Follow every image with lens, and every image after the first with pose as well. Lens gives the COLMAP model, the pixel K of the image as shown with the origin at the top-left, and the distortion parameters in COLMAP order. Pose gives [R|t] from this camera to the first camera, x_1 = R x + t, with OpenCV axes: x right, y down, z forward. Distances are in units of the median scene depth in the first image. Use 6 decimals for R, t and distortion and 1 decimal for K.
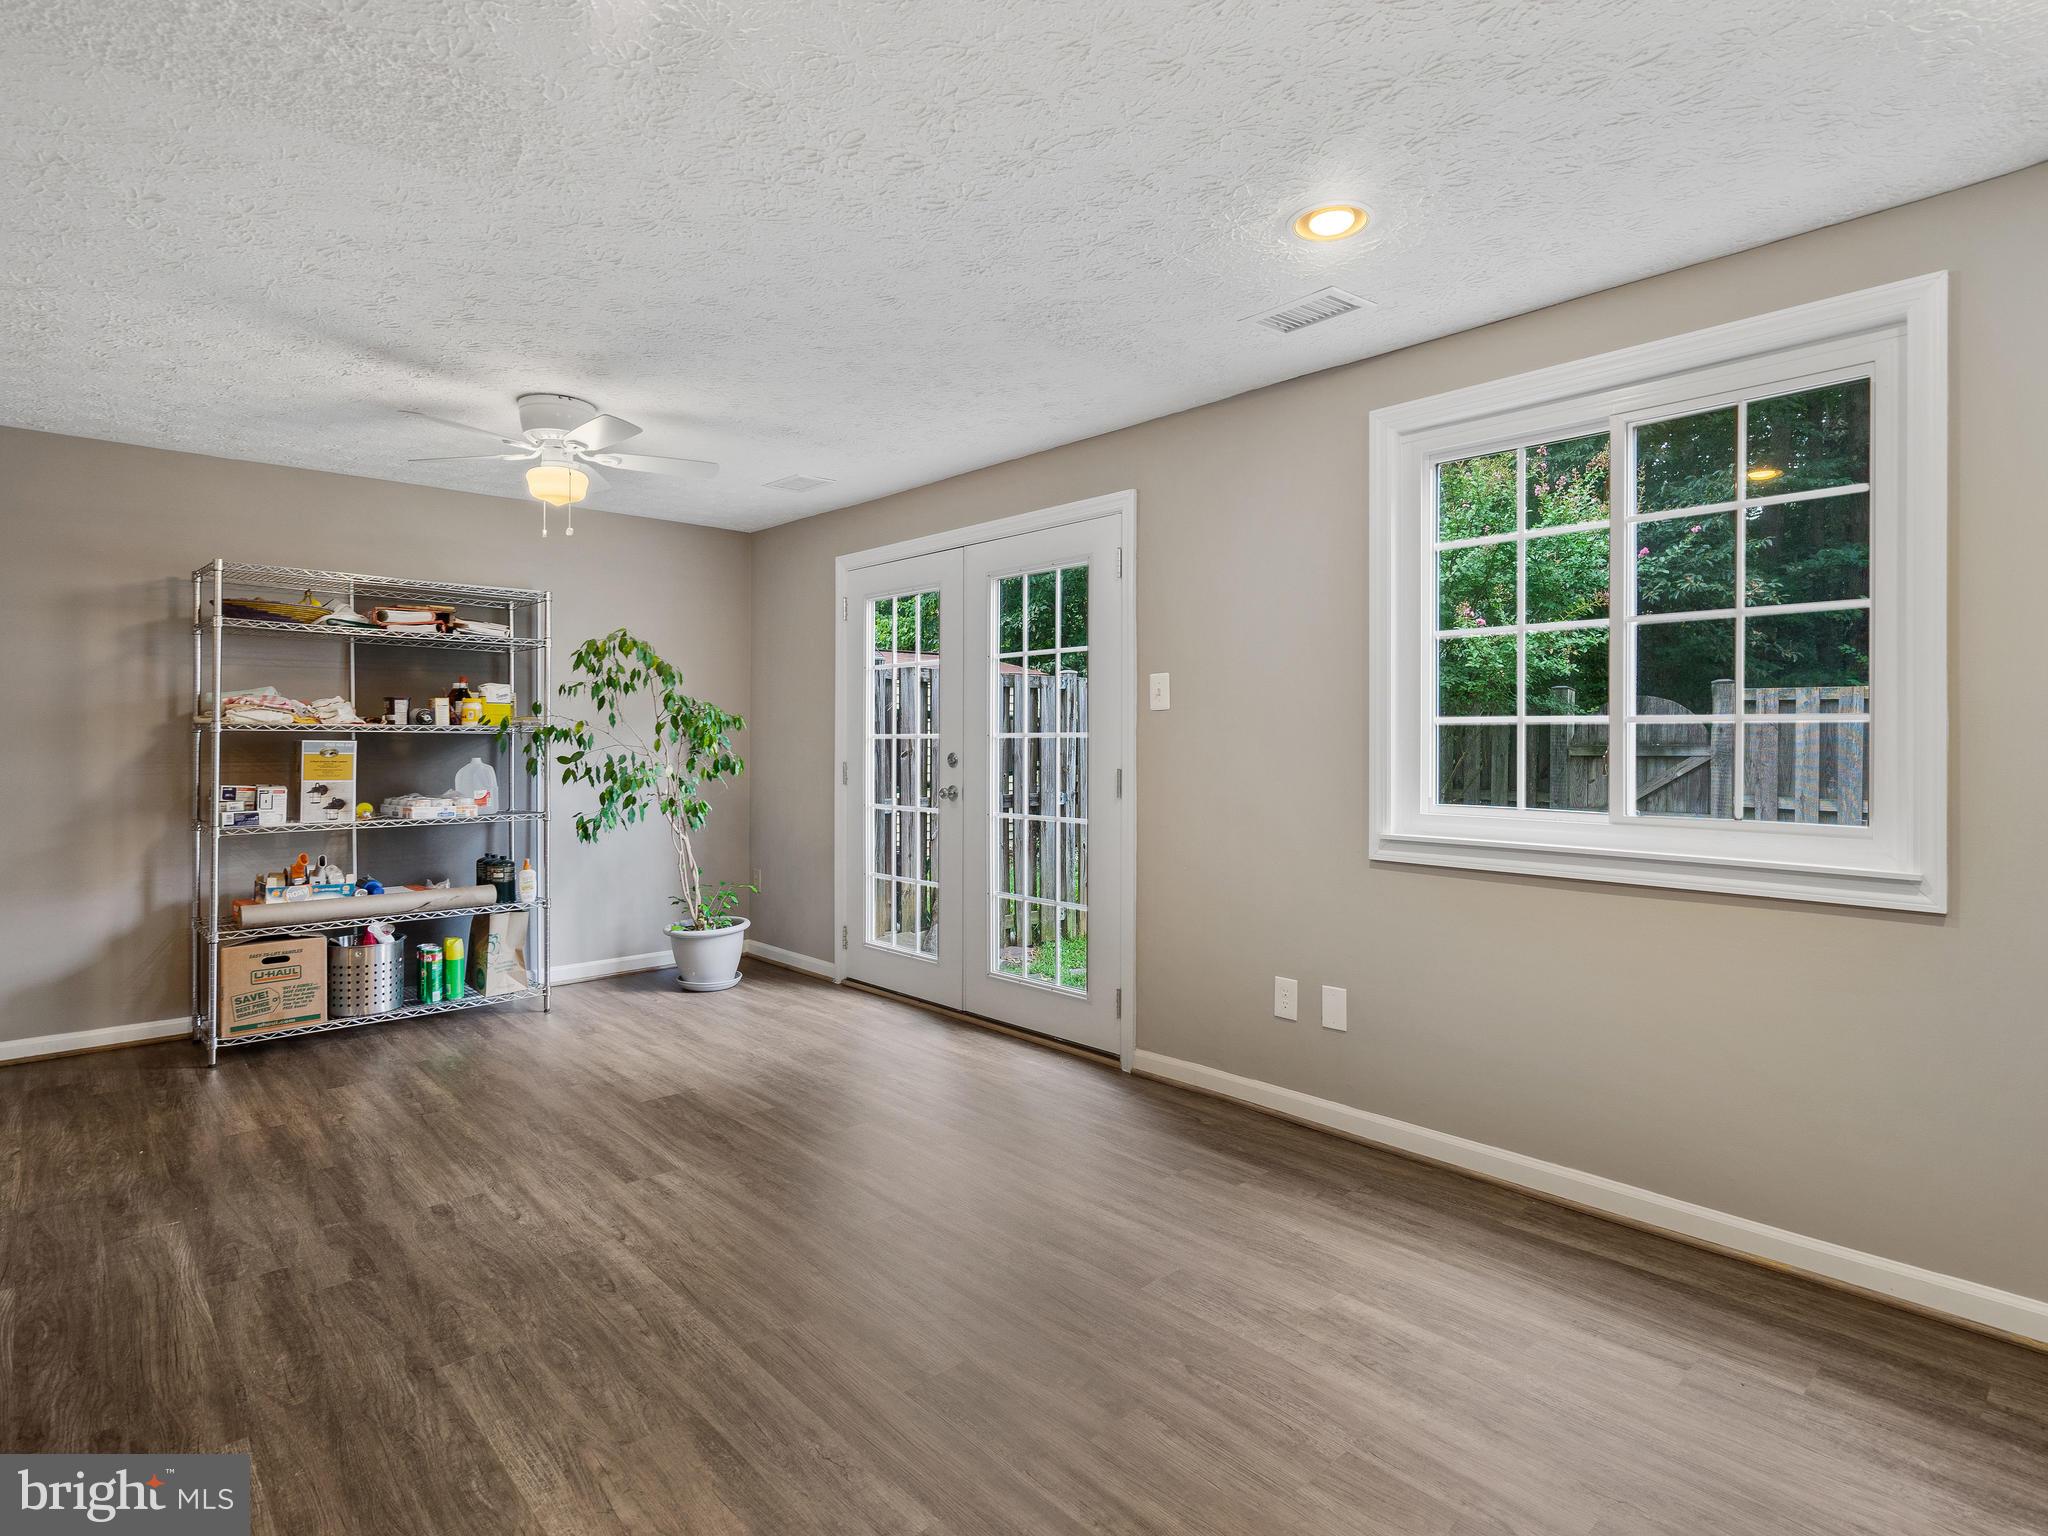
lens RADIAL K [[1121.6, 0, 1024.0], [0, 1121.6, 768.0], [0, 0, 1]] dist [-0.007656, 0.002020]
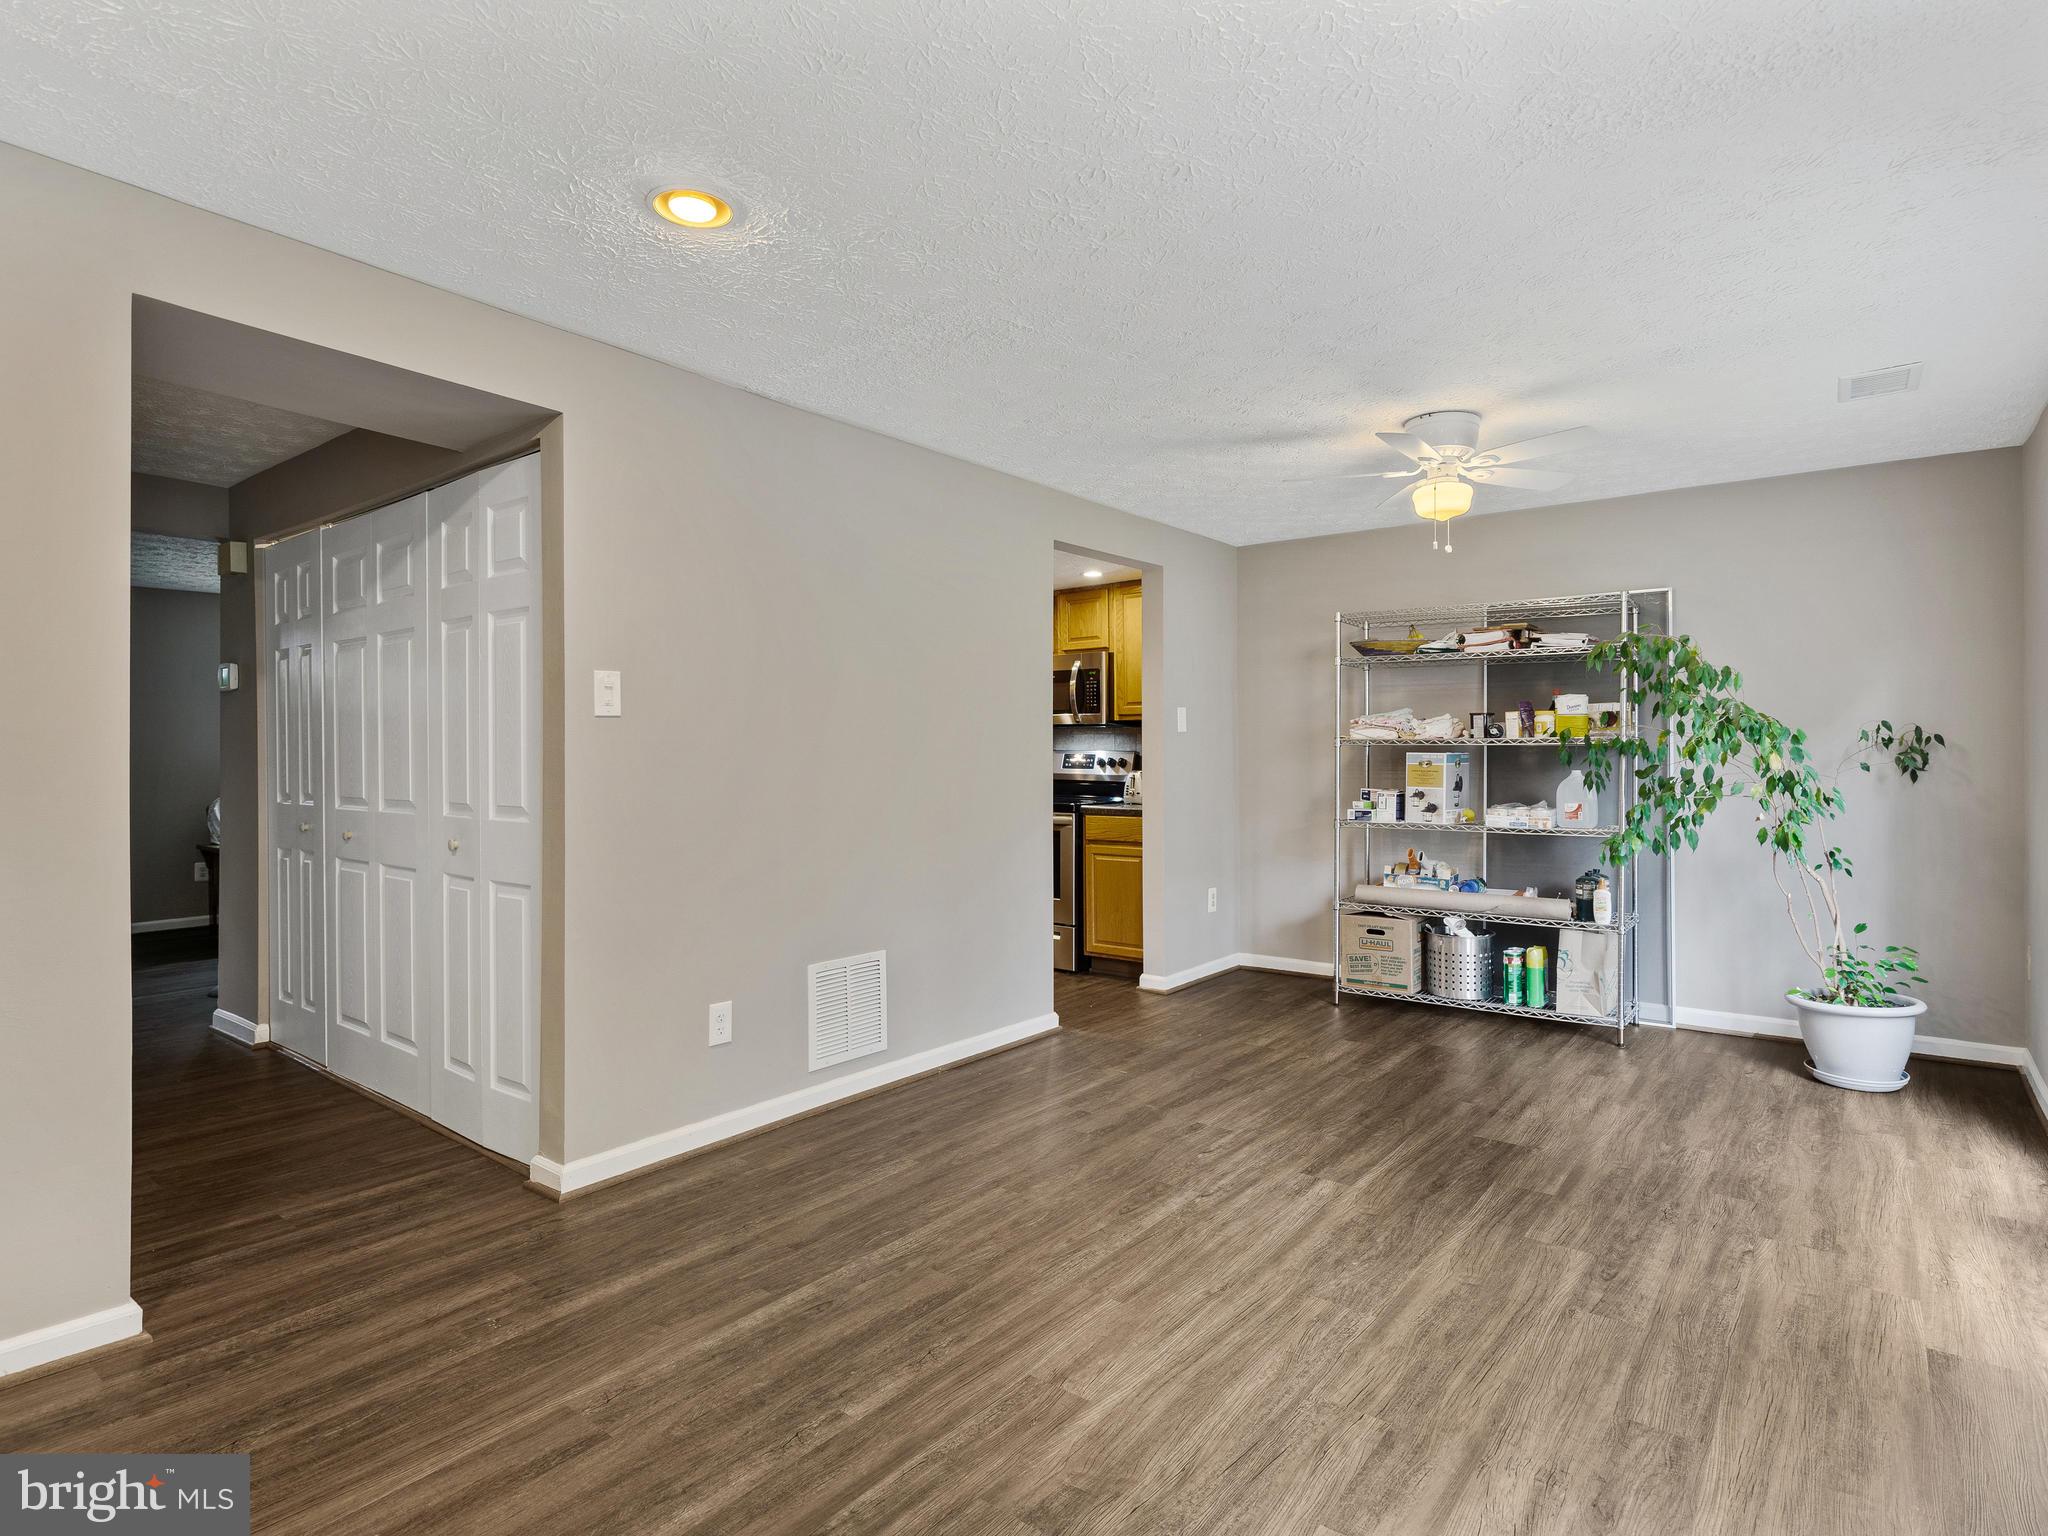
lens RADIAL K [[1121.6, 0, 1024.0], [0, 1121.6, 768.0], [0, 0, 1]] dist [-0.007656, 0.002020]
pose [[0.126292, 0.011294, -0.991929, 0.499572], [-0.024085, 0.999675, 0.008315, -0.008972], [0.991701, 0.022840, 0.126523, 0.460460]]
